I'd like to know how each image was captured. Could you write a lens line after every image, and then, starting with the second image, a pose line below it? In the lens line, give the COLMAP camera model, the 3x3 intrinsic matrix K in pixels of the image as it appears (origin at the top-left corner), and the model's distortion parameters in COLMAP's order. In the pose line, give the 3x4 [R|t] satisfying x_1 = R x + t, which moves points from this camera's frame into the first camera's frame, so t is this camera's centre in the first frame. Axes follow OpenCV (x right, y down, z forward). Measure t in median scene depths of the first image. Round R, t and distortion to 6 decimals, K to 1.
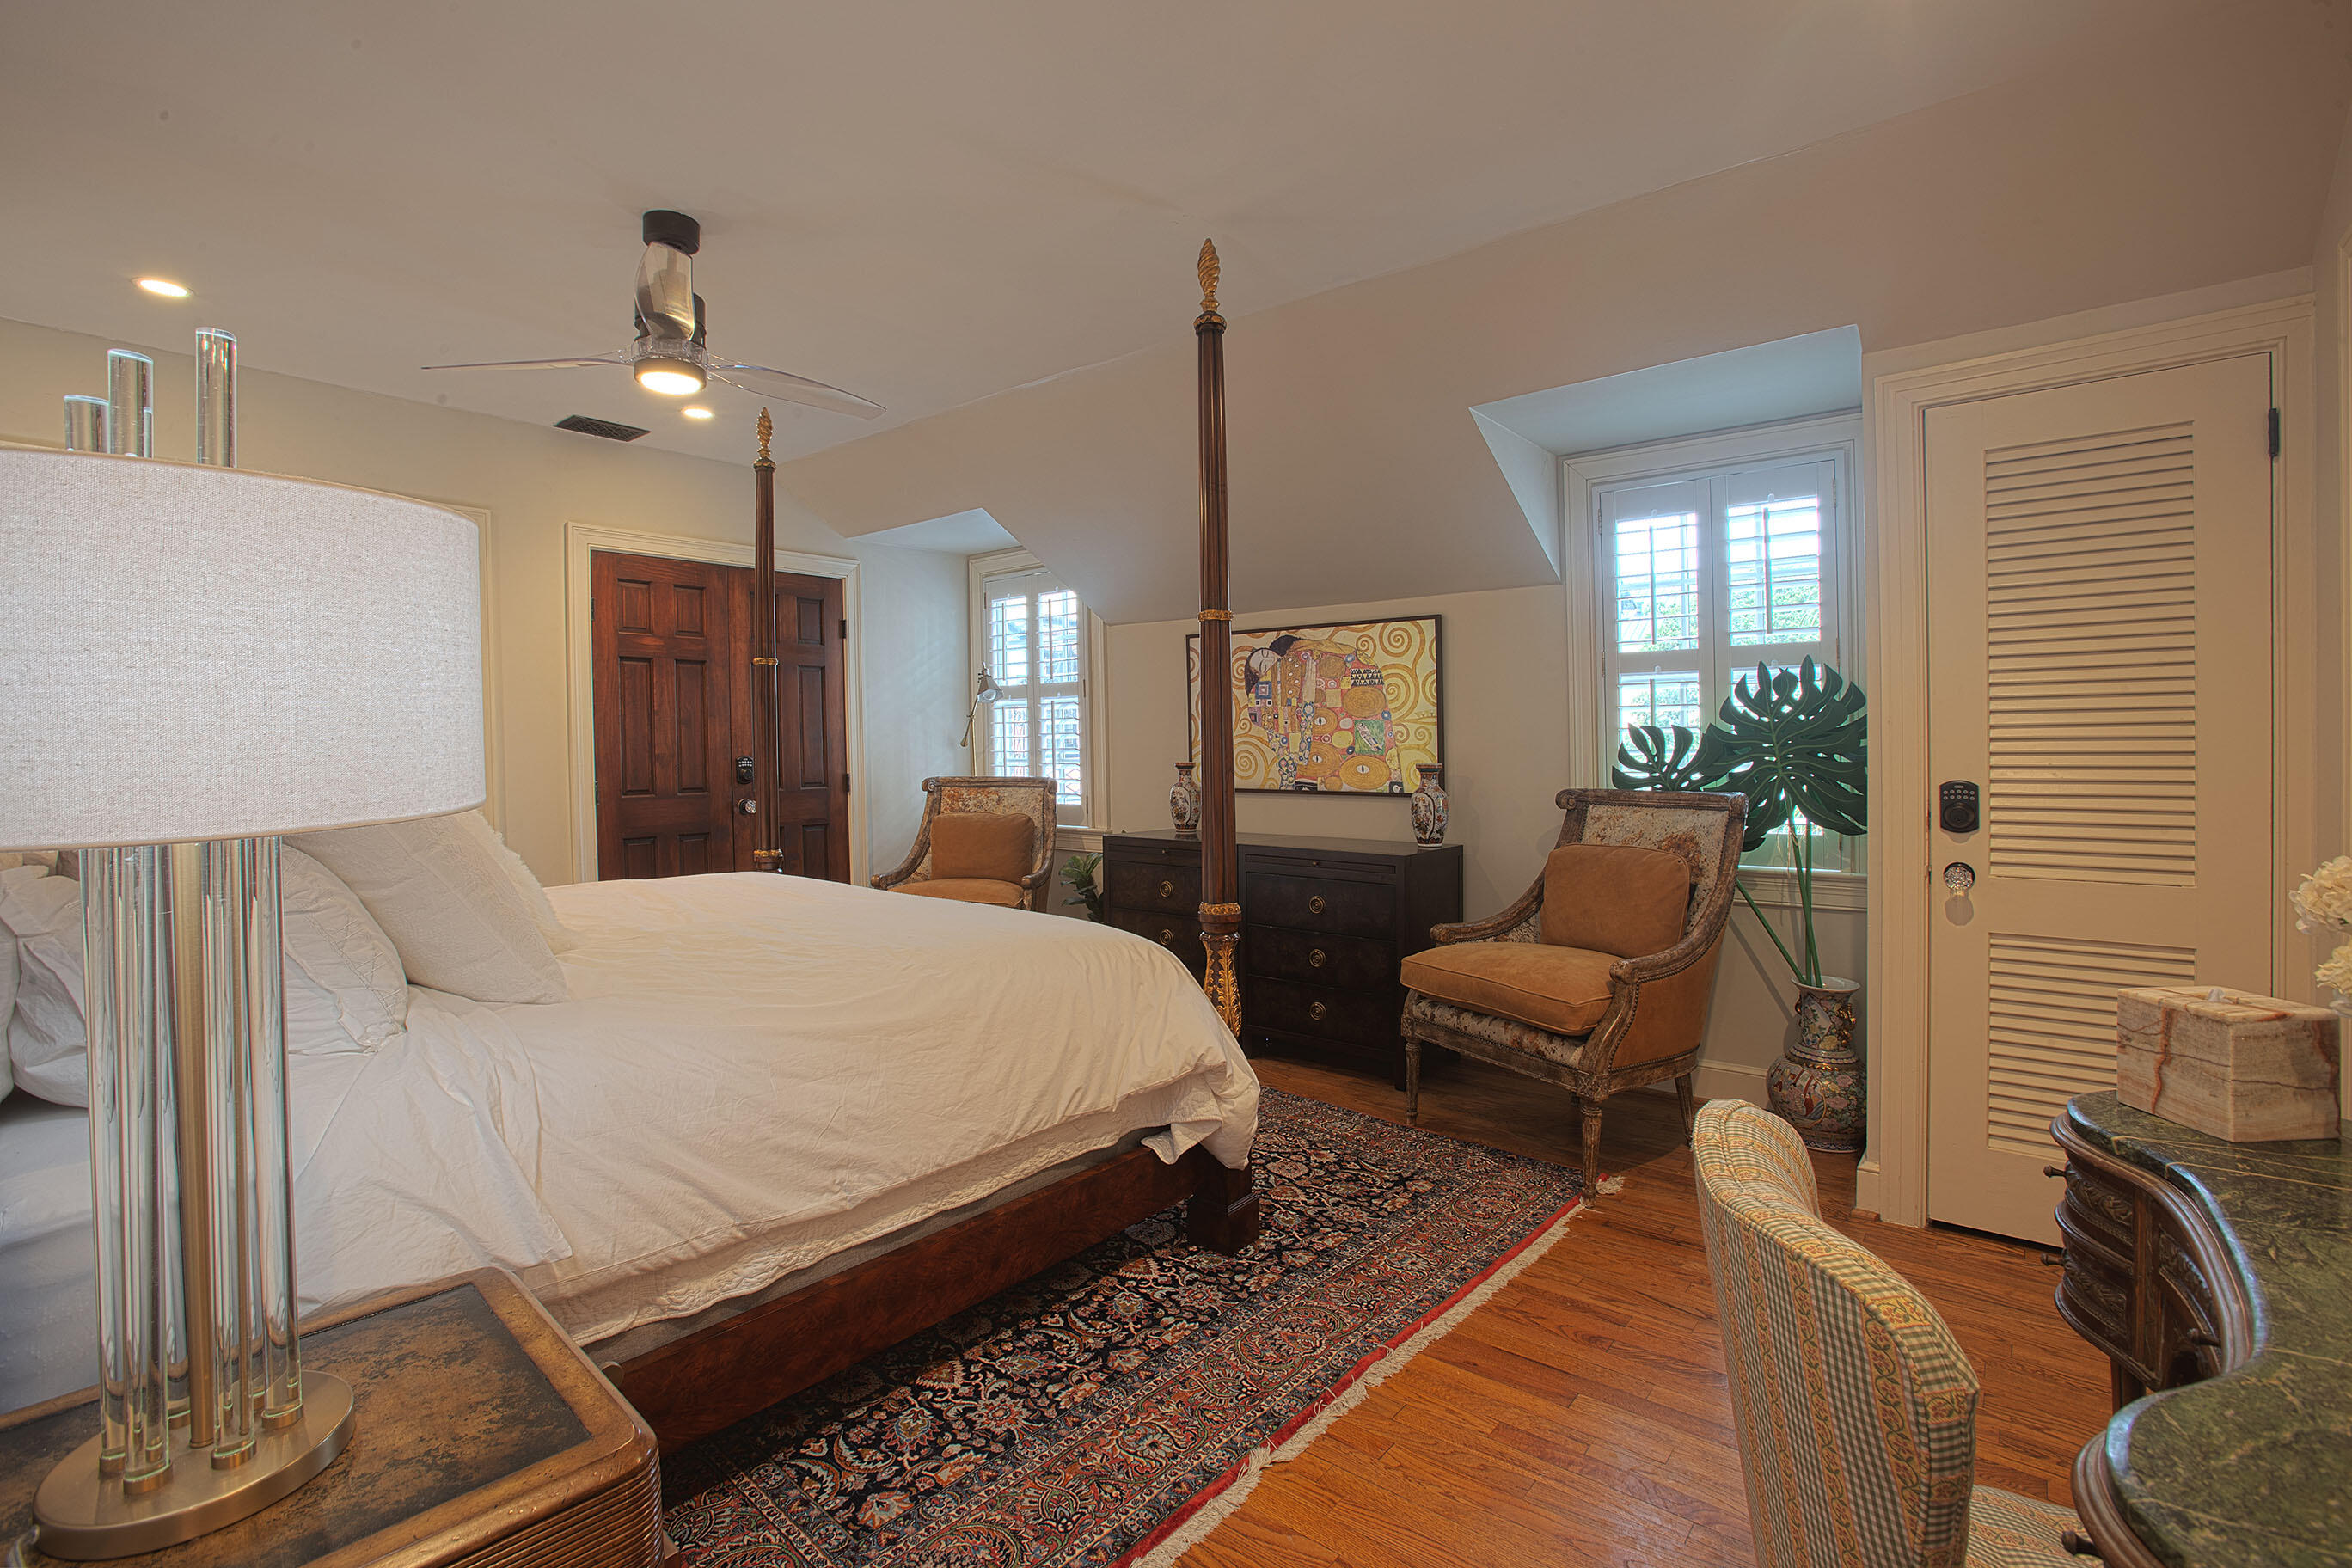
lens RADIAL K [[1054.3, 0, 1172.4], [0, 1054.3, 773.2], [0, 0, 1]] dist [-0.040498, 0.009990]
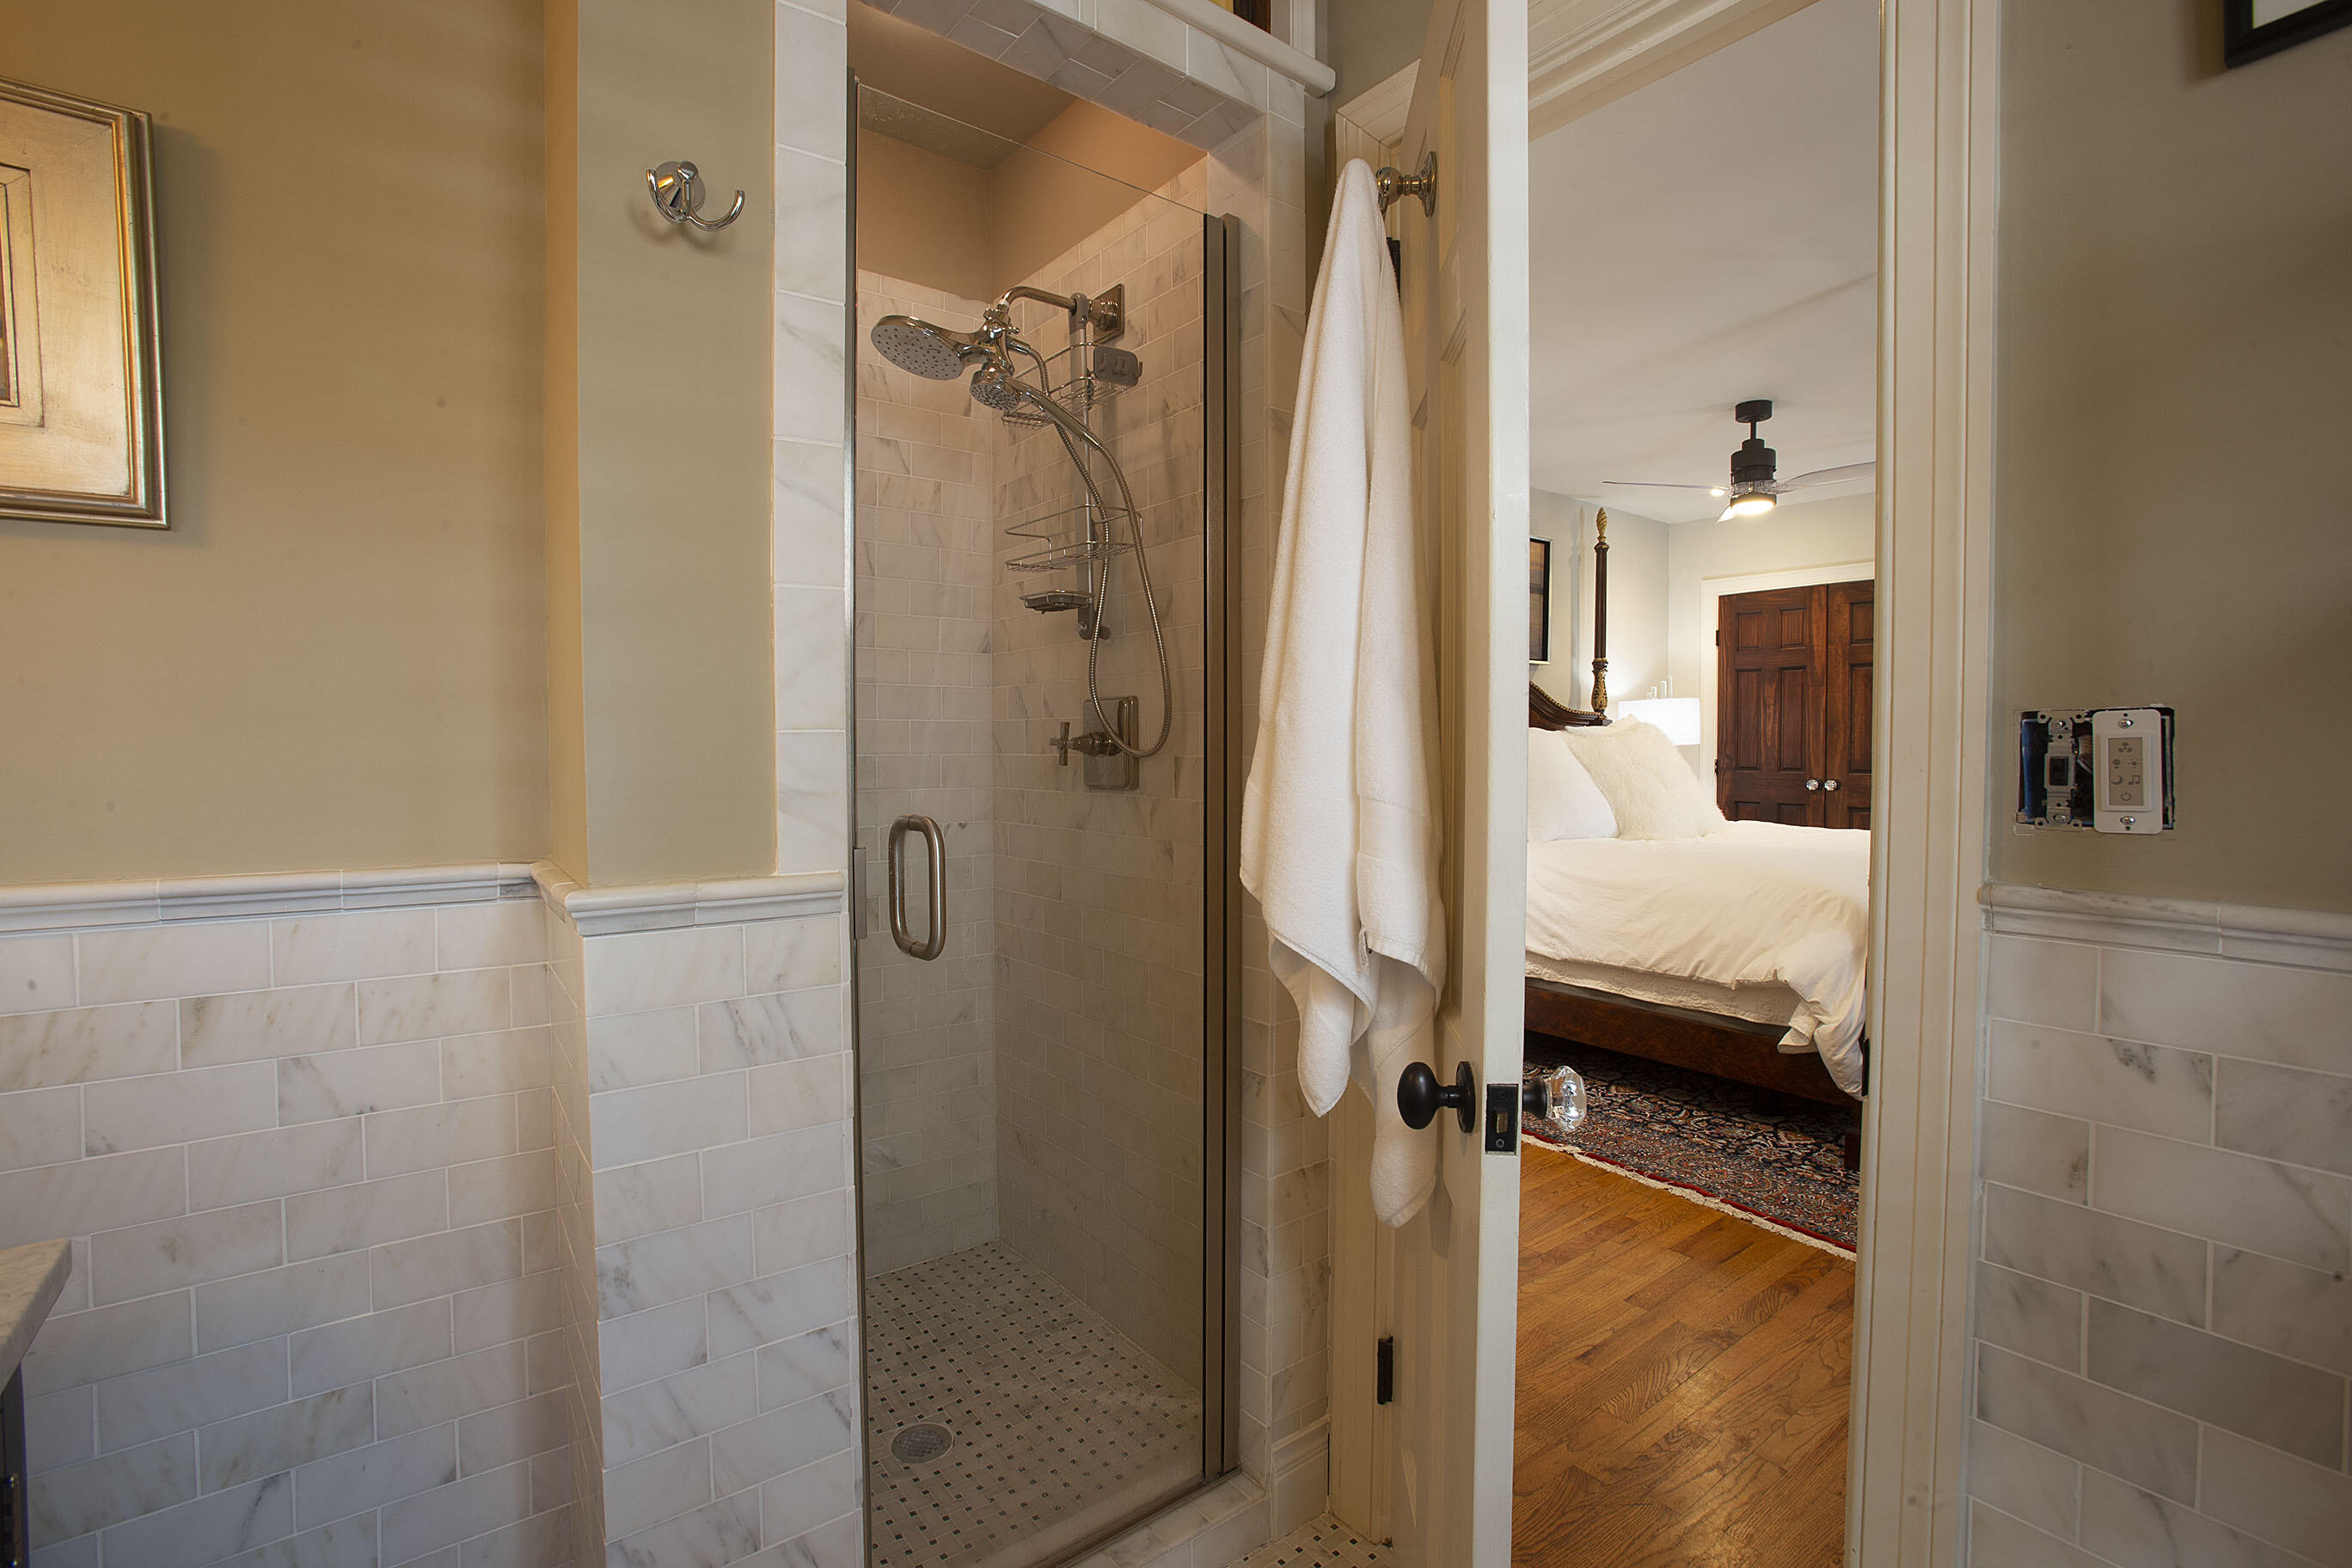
lens RADIAL K [[1054.3, 0, 1176.7], [0, 1054.3, 778.1], [0, 0, 1]] dist [-0.040498, 0.009990]
pose [[-0.239751, 0.024456, -0.970526, 1.640603], [-0.016470, 0.999436, 0.029253, 0.007355], [0.970695, 0.022998, -0.239213, 0.660941]]
